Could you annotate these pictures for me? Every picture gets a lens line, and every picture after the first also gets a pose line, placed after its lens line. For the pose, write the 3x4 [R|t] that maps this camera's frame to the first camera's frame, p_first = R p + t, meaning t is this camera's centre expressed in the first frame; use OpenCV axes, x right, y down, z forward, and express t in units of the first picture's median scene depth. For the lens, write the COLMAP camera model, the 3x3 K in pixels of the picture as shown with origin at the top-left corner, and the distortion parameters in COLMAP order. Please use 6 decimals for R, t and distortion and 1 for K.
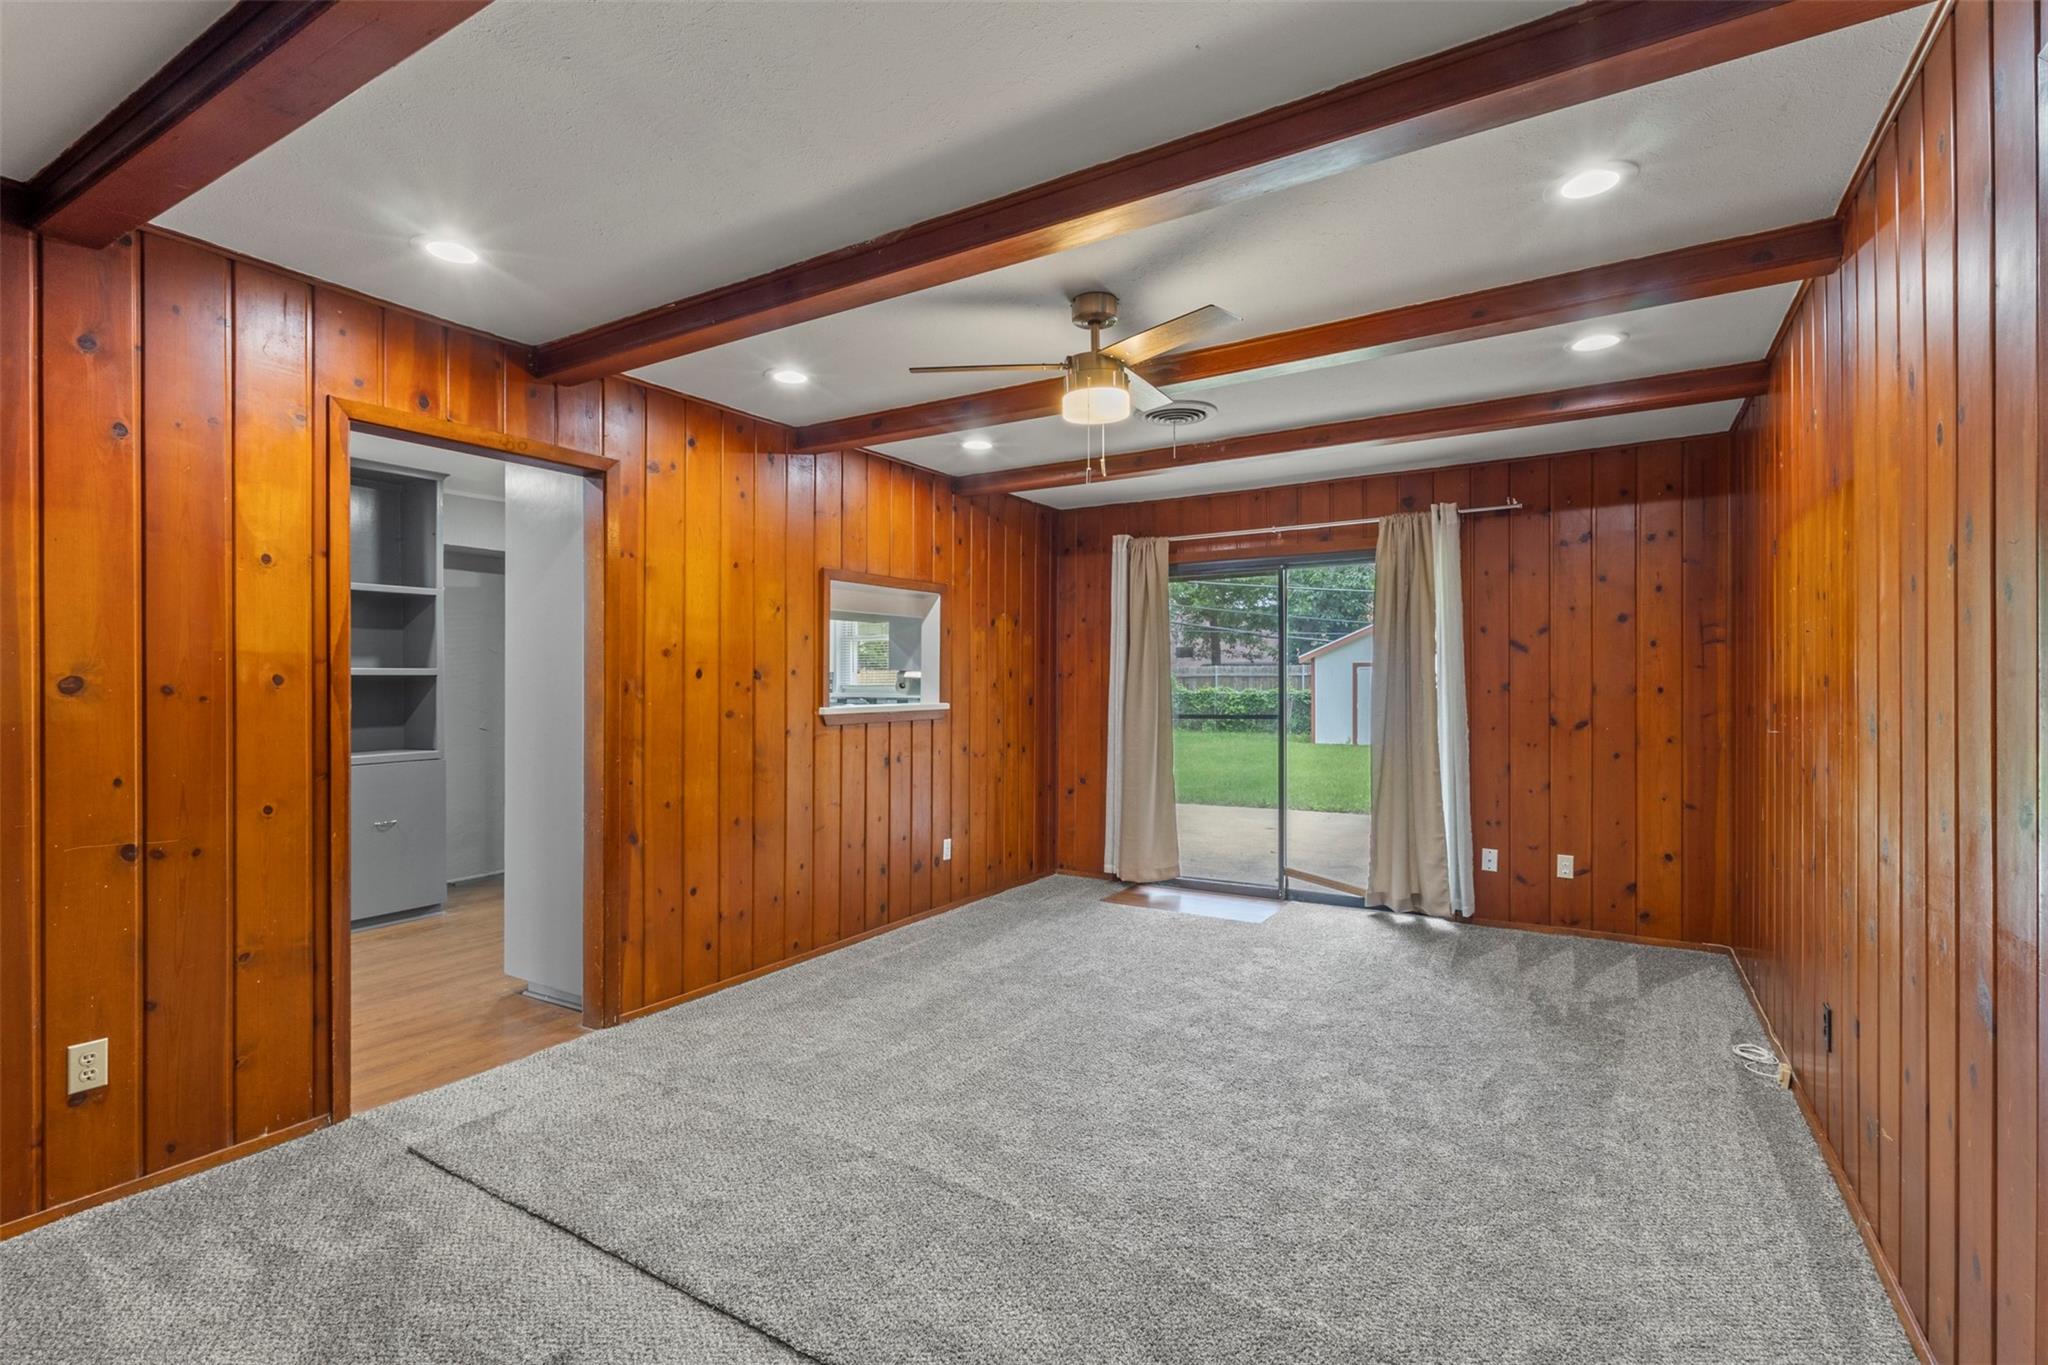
lens RADIAL K [[946.9, 0, 1016.1], [0, 946.9, 681.4], [0, 0, 1]] dist [0.003520, 0.000531]
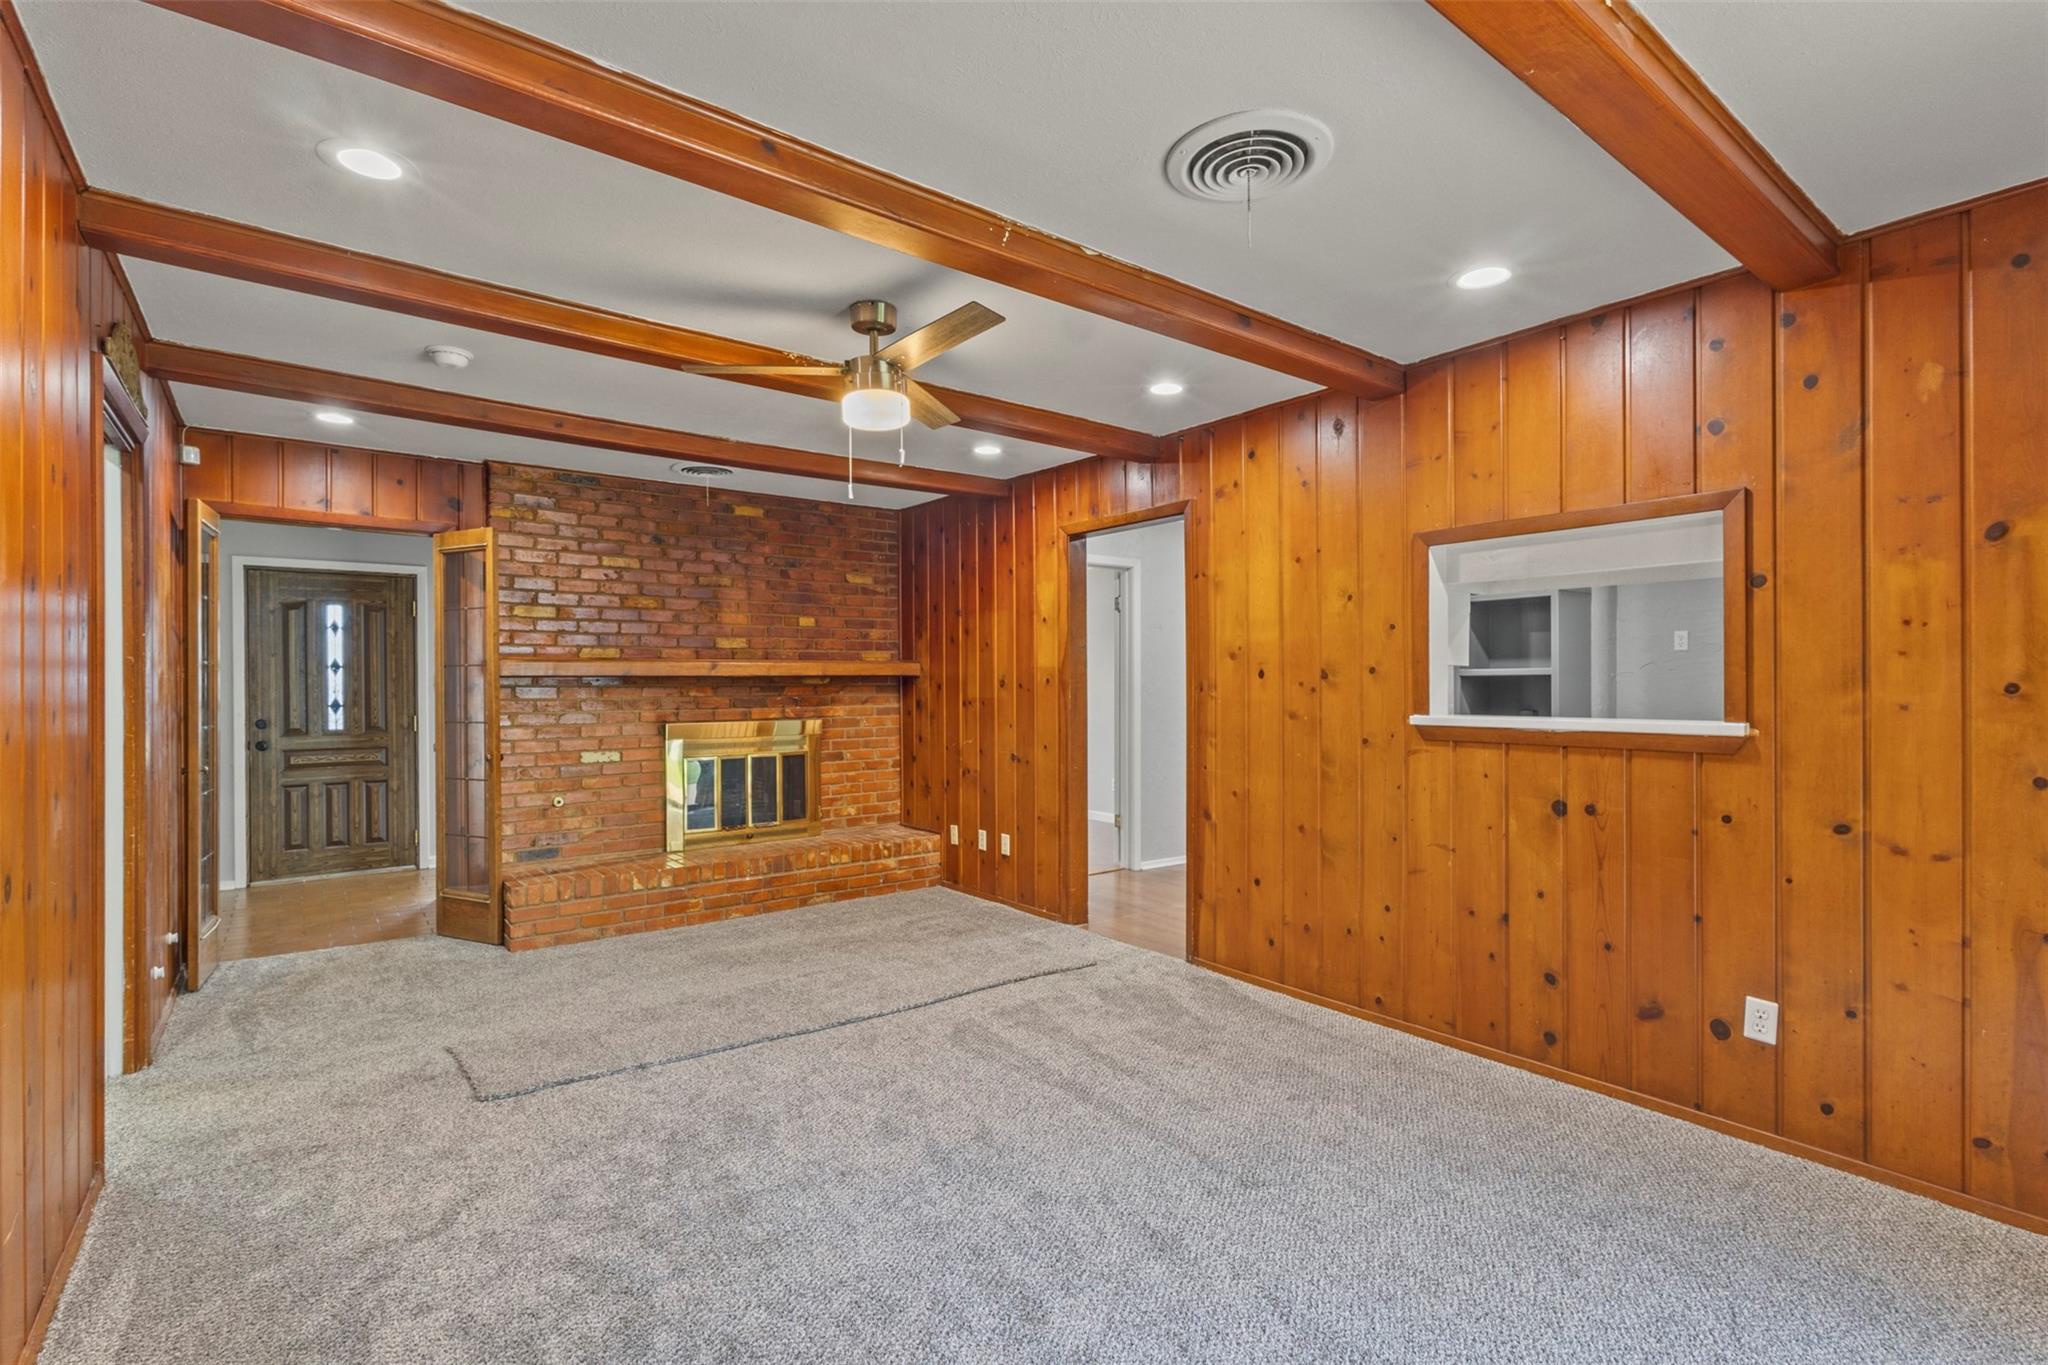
lens RADIAL K [[946.9, 0, 1025.8], [0, 946.9, 690.6], [0, 0, 1]] dist [0.003520, 0.000531]
pose [[-0.352655, 0.010220, -0.935697, 0.678065], [0.002767, 0.999947, 0.009878, -0.000903], [0.935749, 0.000894, -0.352665, 1.052669]]
